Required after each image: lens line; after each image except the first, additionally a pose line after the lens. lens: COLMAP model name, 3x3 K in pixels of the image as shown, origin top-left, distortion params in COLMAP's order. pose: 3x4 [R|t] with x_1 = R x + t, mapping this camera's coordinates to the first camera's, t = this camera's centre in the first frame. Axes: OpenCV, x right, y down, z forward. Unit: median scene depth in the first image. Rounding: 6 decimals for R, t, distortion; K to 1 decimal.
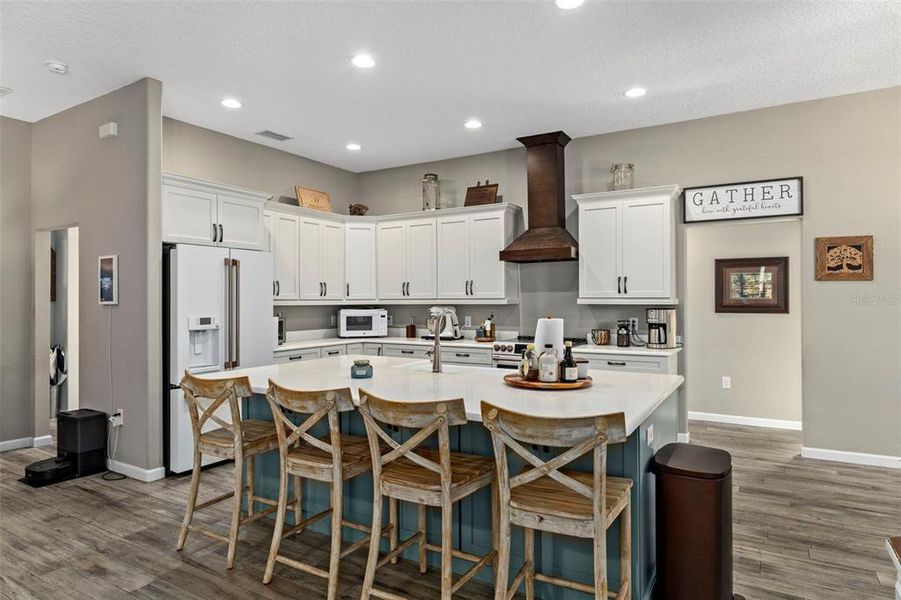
lens RADIAL K [[540.8, 0, 449.8], [0, 540.8, 296.5], [0, 0, 1]] dist [-0.014318, 0.005102]
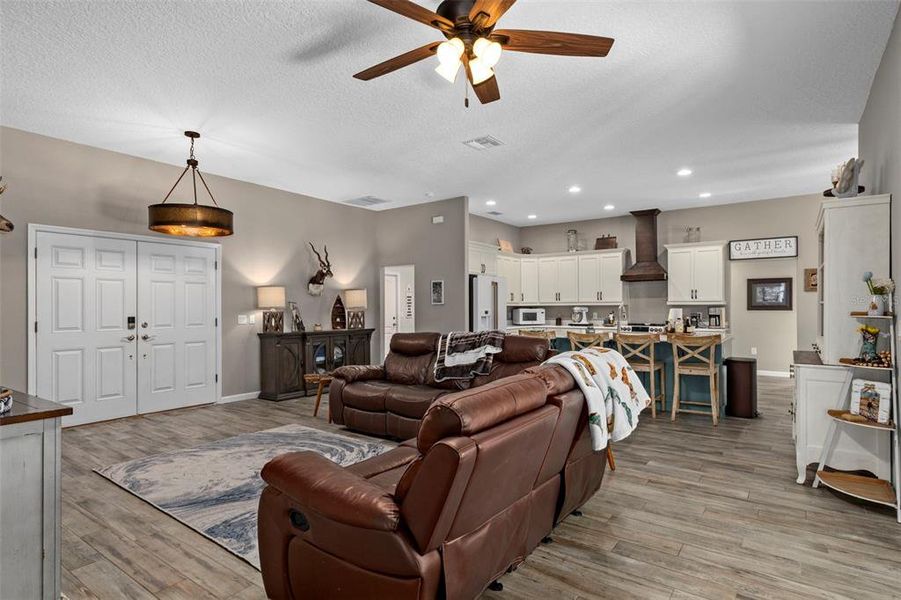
lens RADIAL K [[478.8, 0, 444.1], [0, 478.8, 306.4], [0, 0, 1]] dist [-0.005377, 0.001296]
pose [[0.994992, 0.000191, -0.099956, -0.356665], [0.000238, 0.999991, 0.004282, 0.012526], [0.099956, -0.004284, 0.994983, -0.689295]]
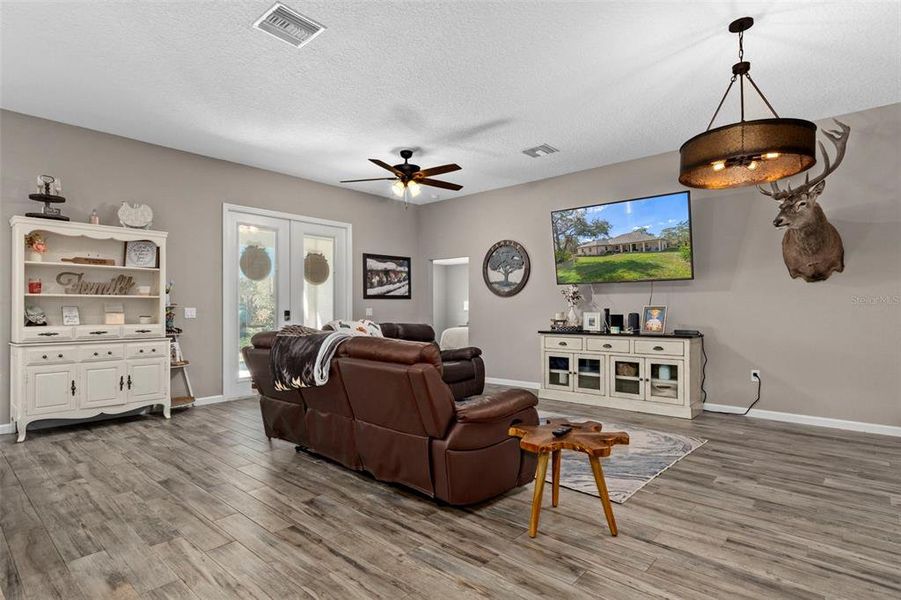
lens RADIAL K [[478.8, 0, 465.6], [0, 478.8, 298.5], [0, 0, 1]] dist [-0.005377, 0.001296]
pose [[-0.985025, 0.011329, 0.172037, -0.704754], [0.006579, 0.999582, -0.028155, 0.044599], [-0.172284, -0.026602, -0.984688, 0.875061]]
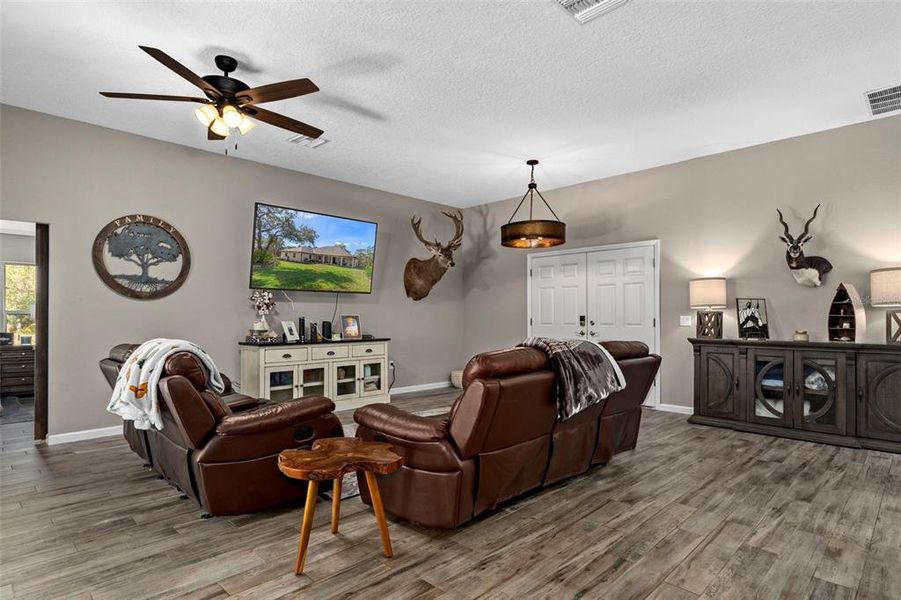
lens RADIAL K [[478.8, 0, 443.4], [0, 478.8, 304.9], [0, 0, 1]] dist [-0.005377, 0.001296]
pose [[-0.243862, -0.017504, -0.969652, 0.199661], [0.007119, 0.999778, -0.019838, 0.034829], [0.969784, -0.011741, -0.243684, 0.274284]]
